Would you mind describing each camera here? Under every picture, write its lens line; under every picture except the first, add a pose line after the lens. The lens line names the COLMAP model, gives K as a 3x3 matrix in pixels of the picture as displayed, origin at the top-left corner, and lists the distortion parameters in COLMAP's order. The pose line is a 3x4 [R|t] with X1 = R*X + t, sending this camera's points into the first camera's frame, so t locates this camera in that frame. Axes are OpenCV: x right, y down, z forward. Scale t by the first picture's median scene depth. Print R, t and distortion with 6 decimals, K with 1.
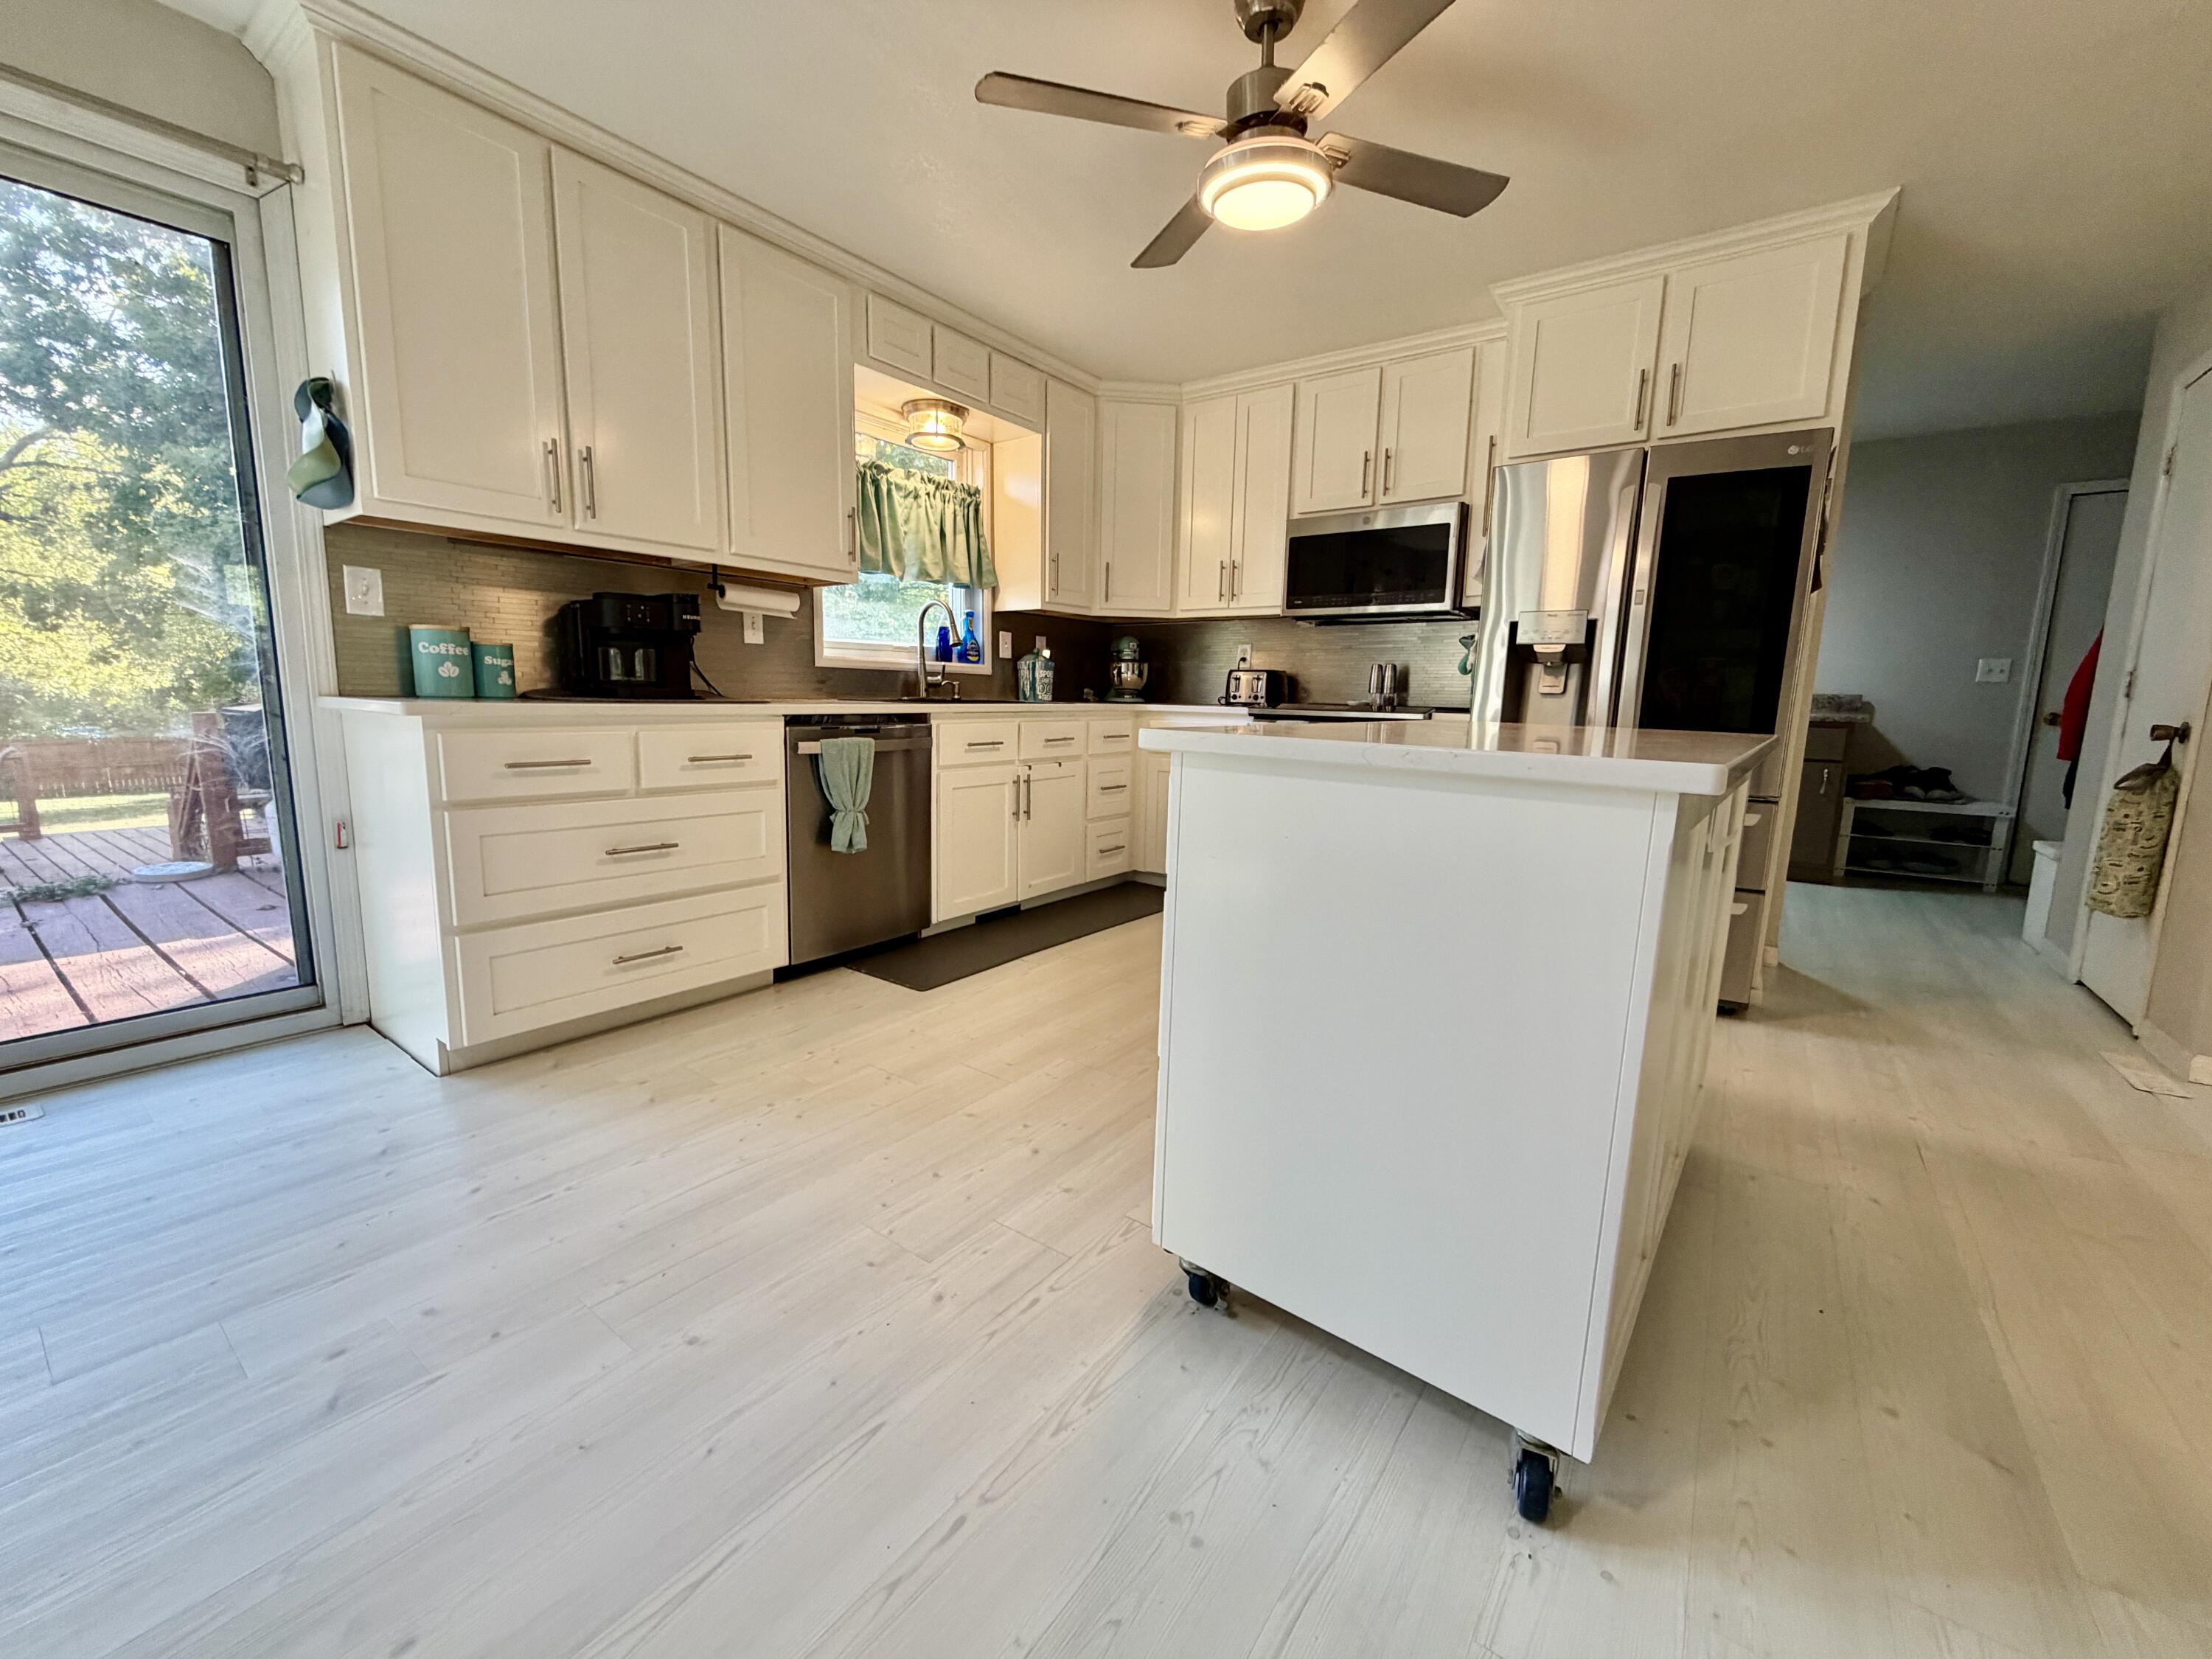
lens RADIAL K [[881.1, 0, 1101.9], [0, 881.1, 833.7], [0, 0, 1]] dist [-0.001250, 0.000134]
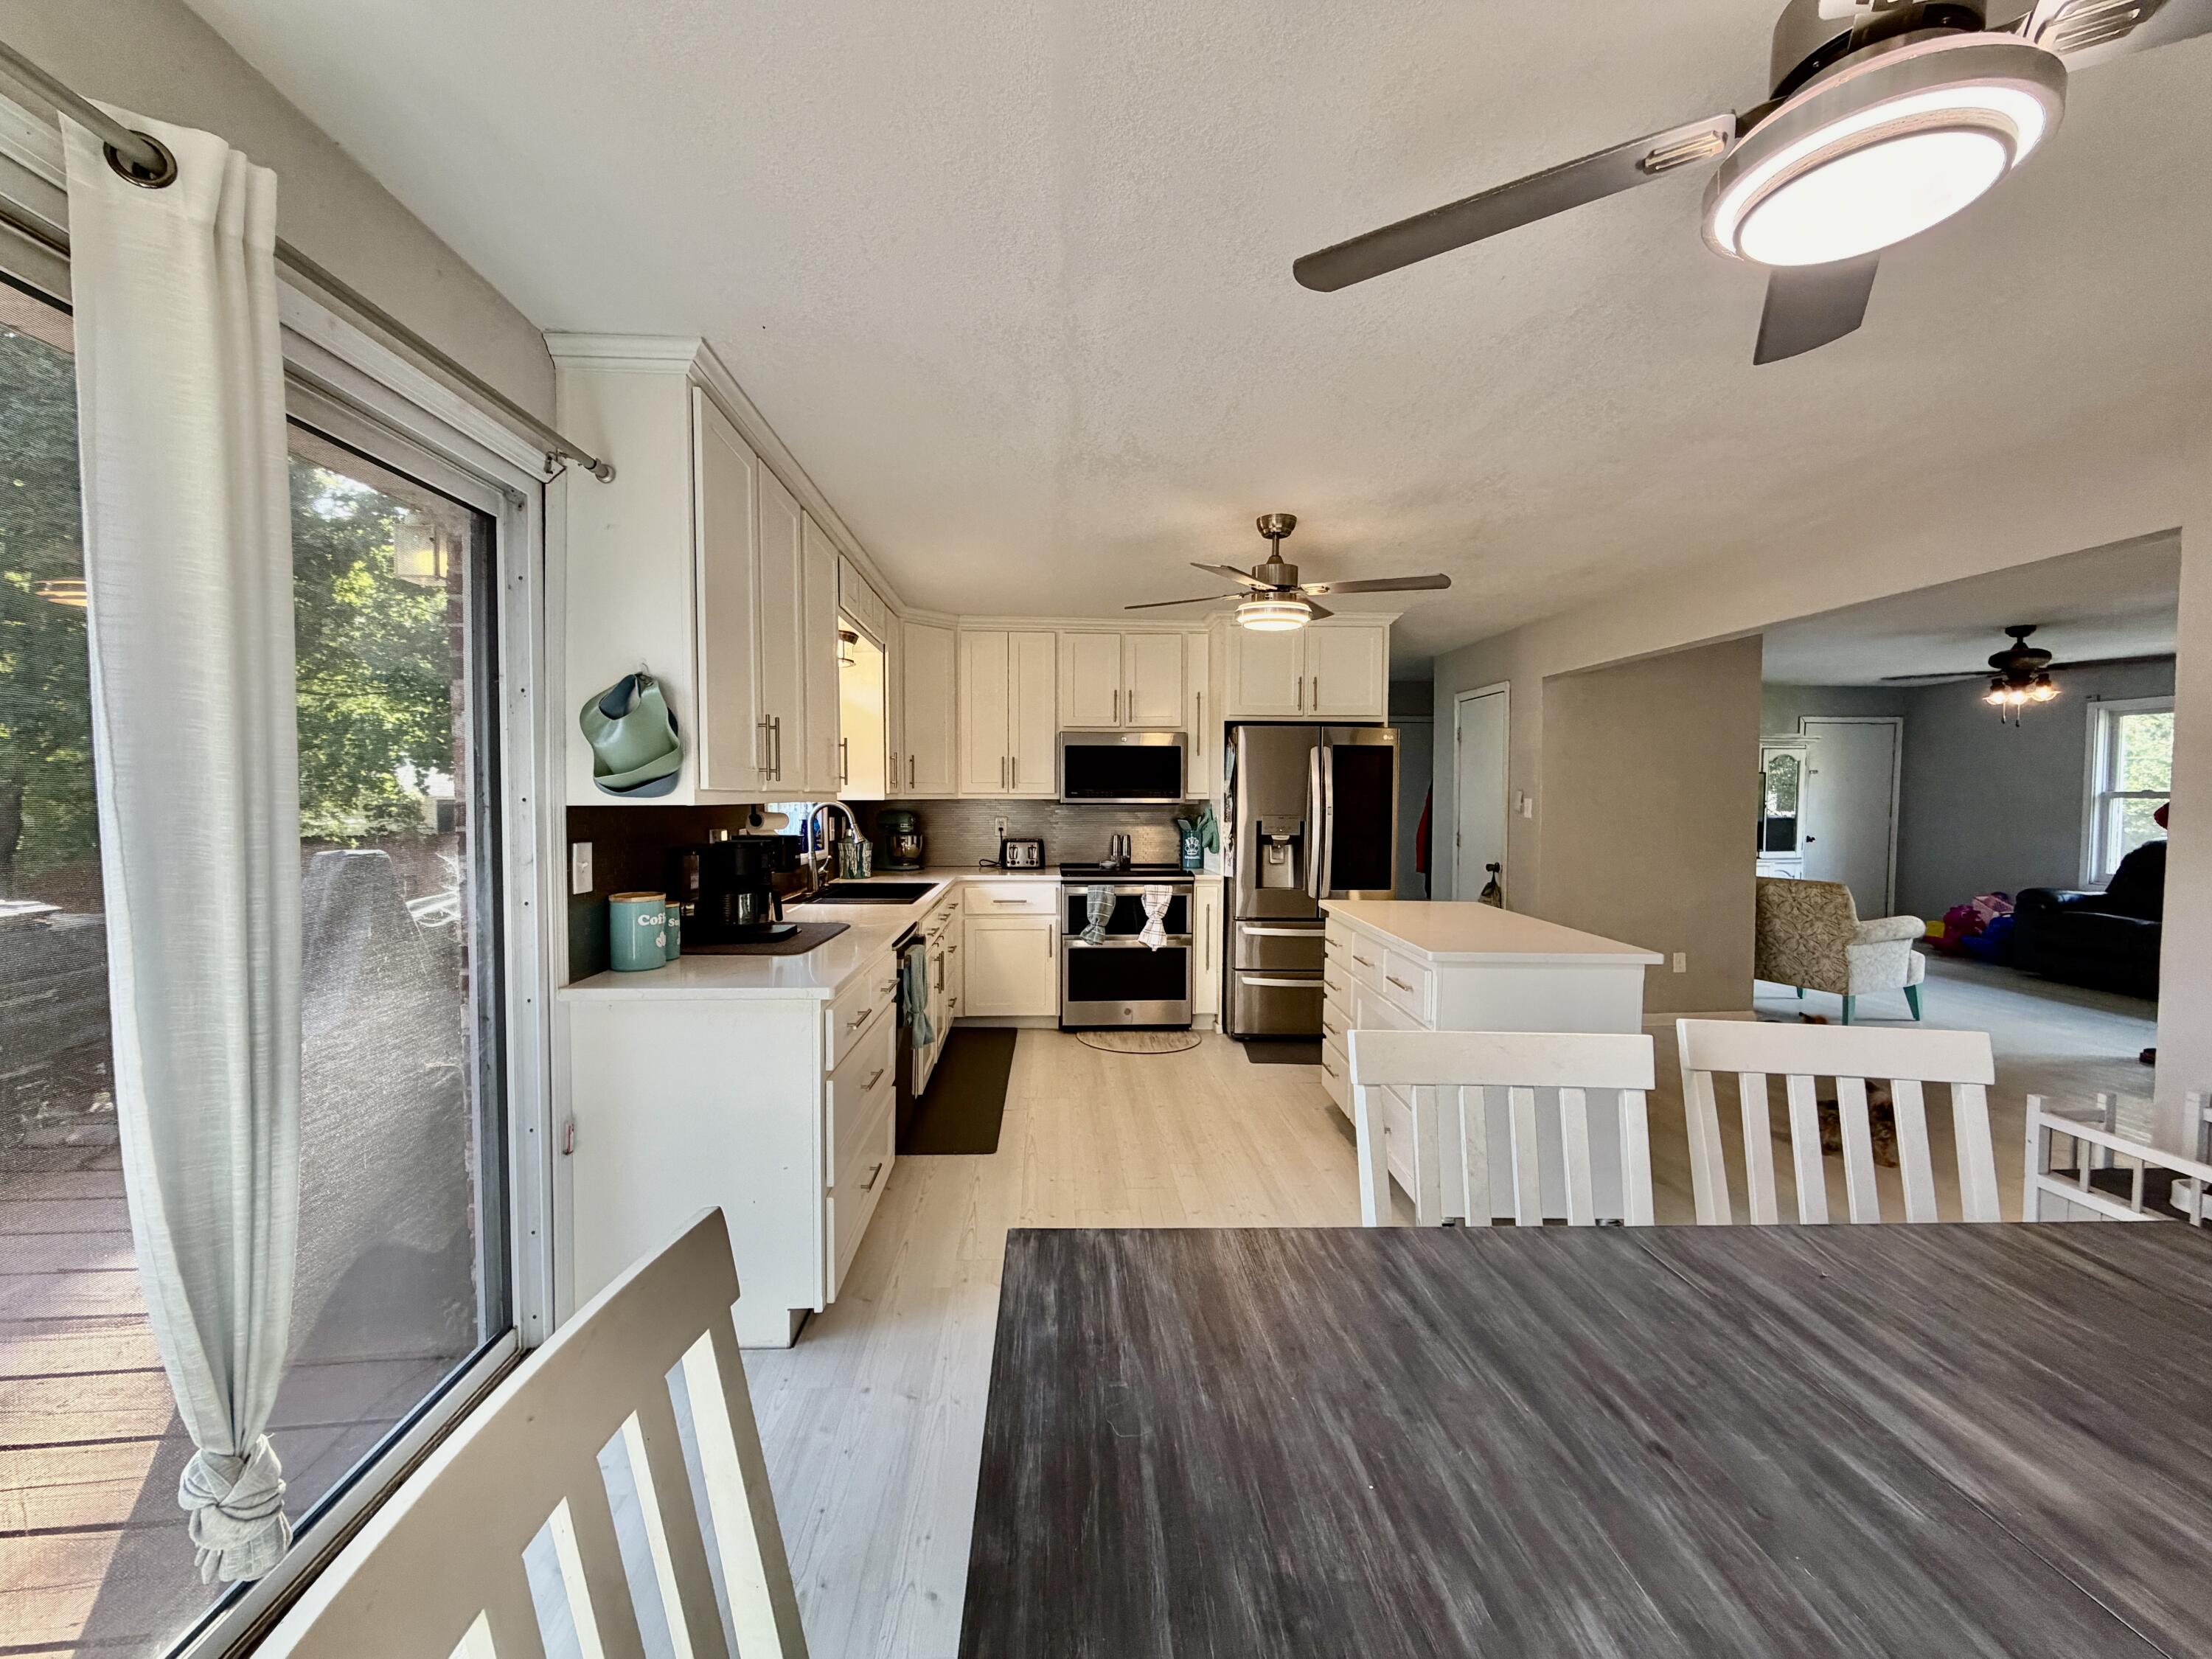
lens RADIAL K [[881.1, 0, 1101.9], [0, 881.1, 833.7], [0, 0, 1]] dist [-0.001250, 0.000134]
pose [[0.770749, -0.046036, 0.635473, -0.671818], [0.112245, 0.991598, -0.064304, -0.126798], [-0.627173, 0.120891, 0.769441, -0.046799]]
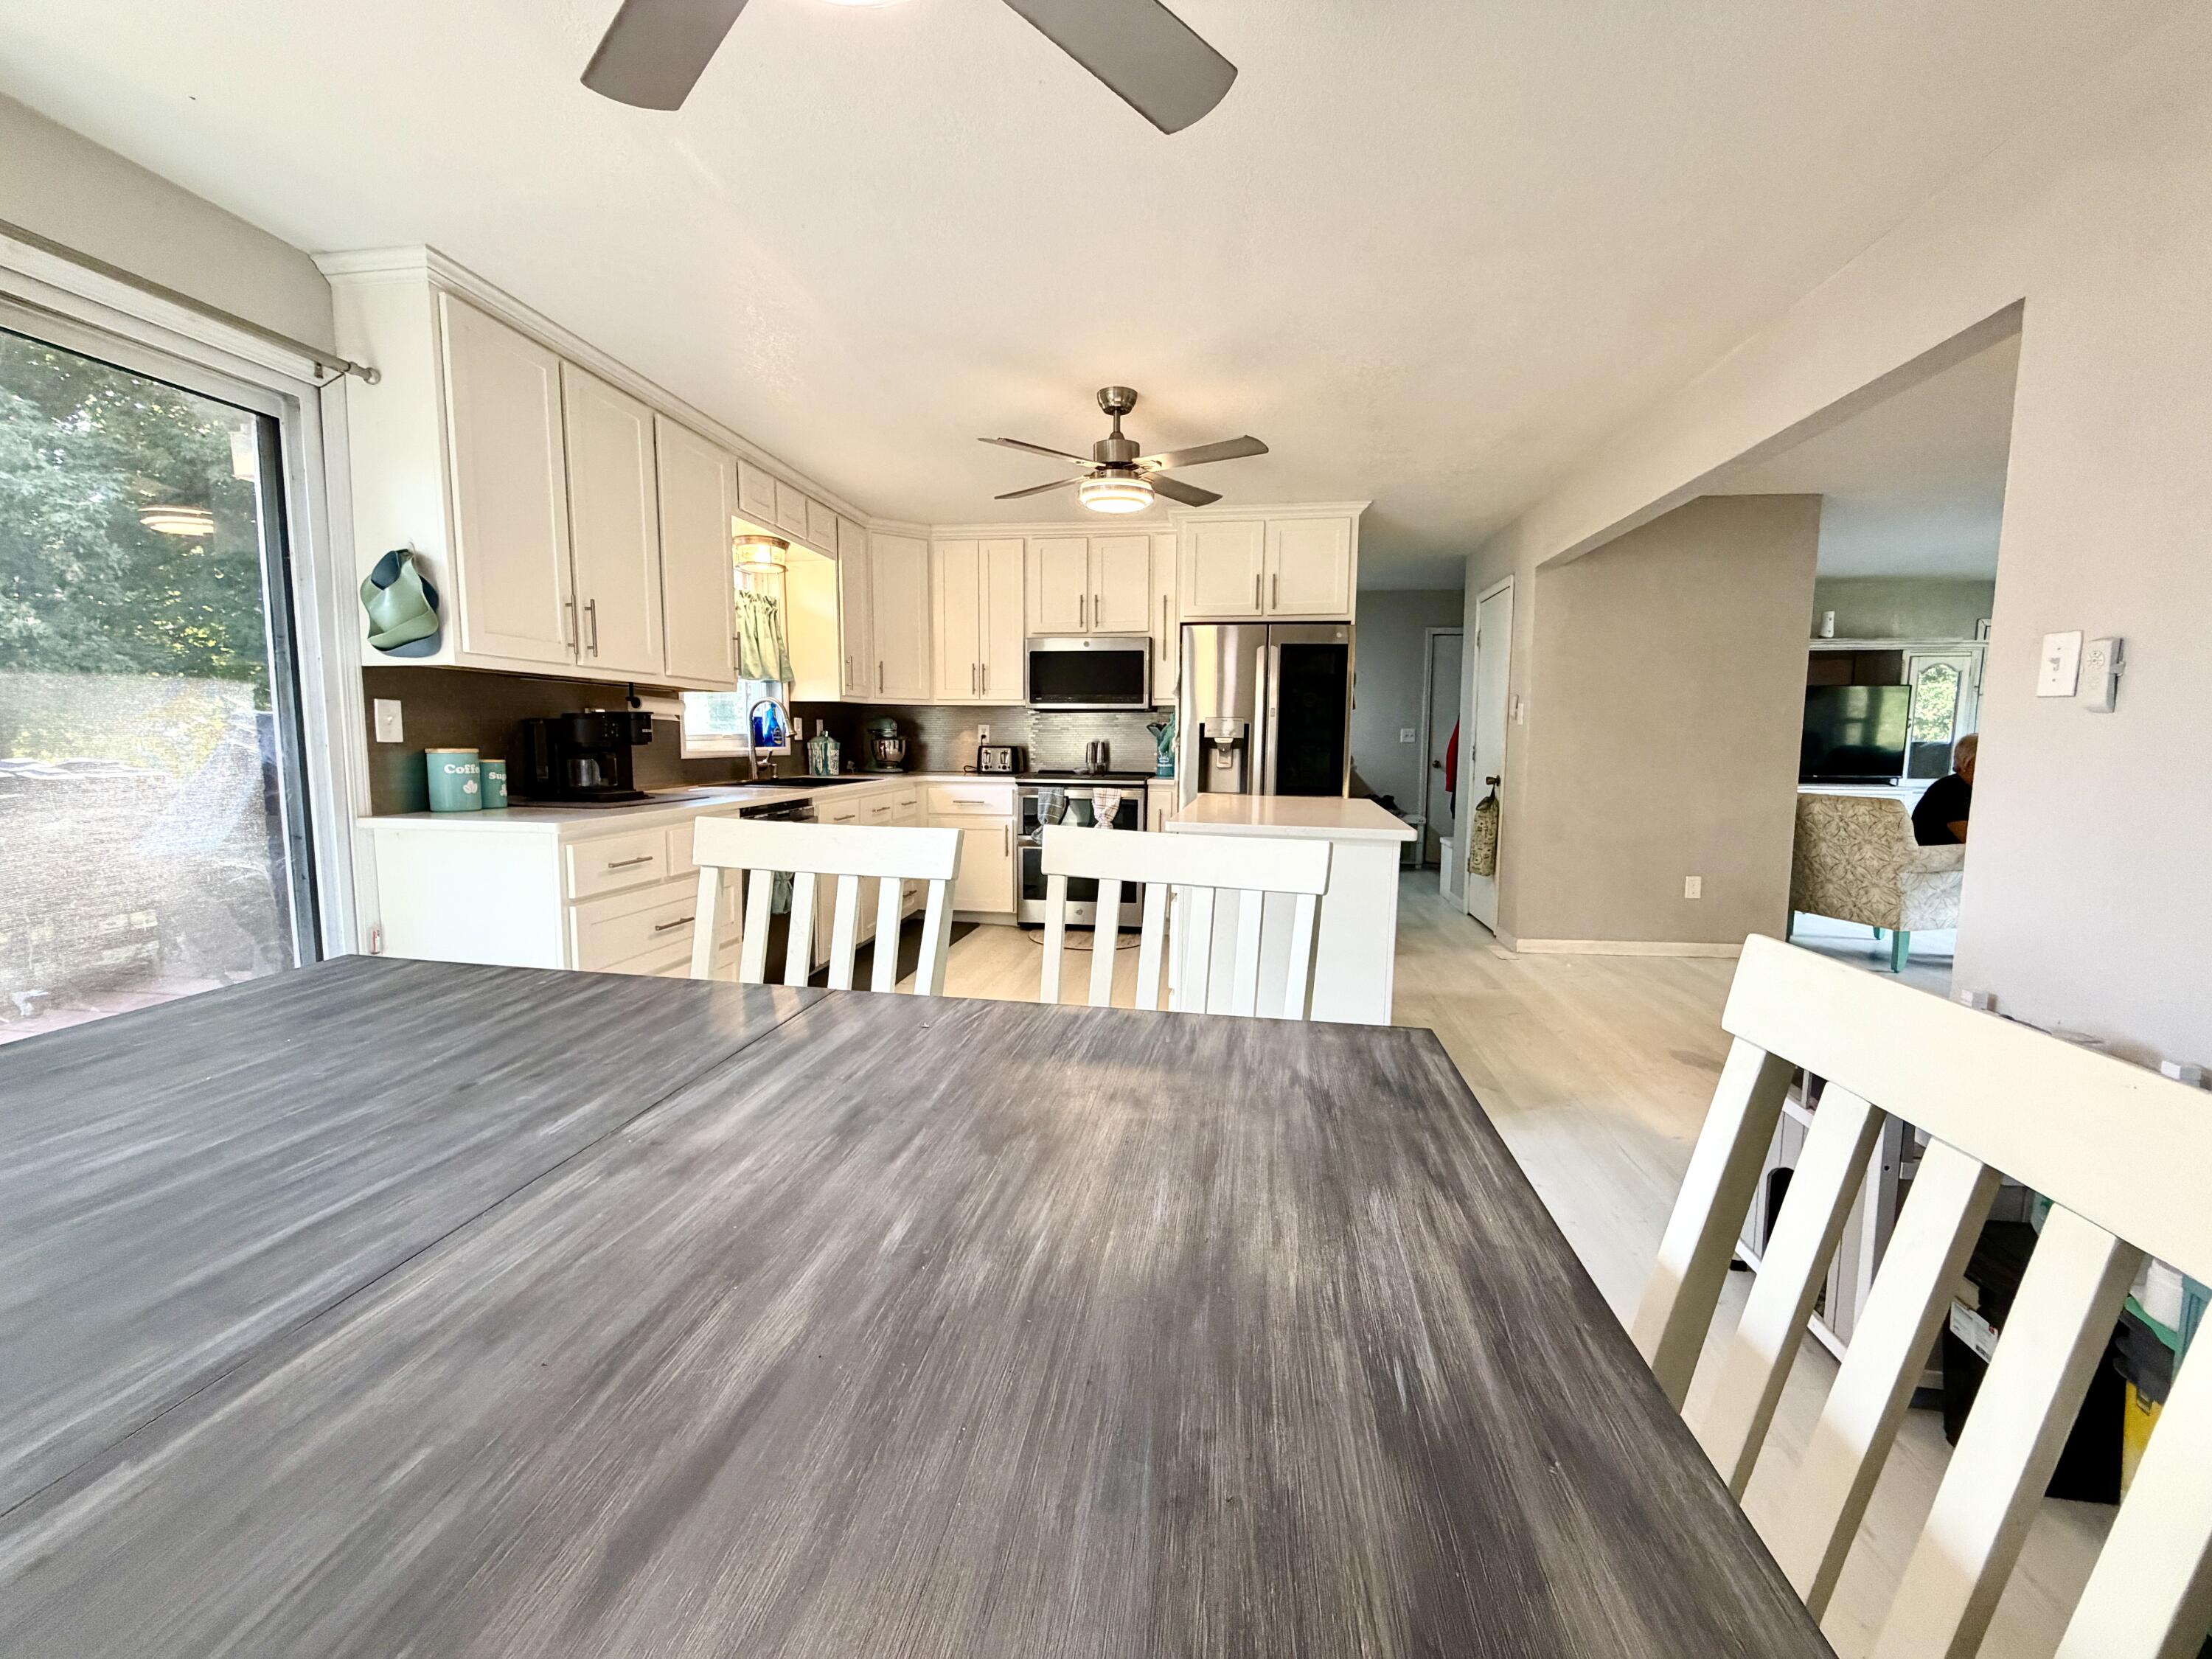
lens RADIAL K [[881.1, 0, 1101.9], [0, 881.1, 833.7], [0, 0, 1]] dist [-0.001250, 0.000134]
pose [[0.883770, -0.065366, 0.463333, -0.377751], [0.083817, 0.996294, -0.019318, -0.024006], [-0.460353, 0.055908, 0.885974, -0.265543]]
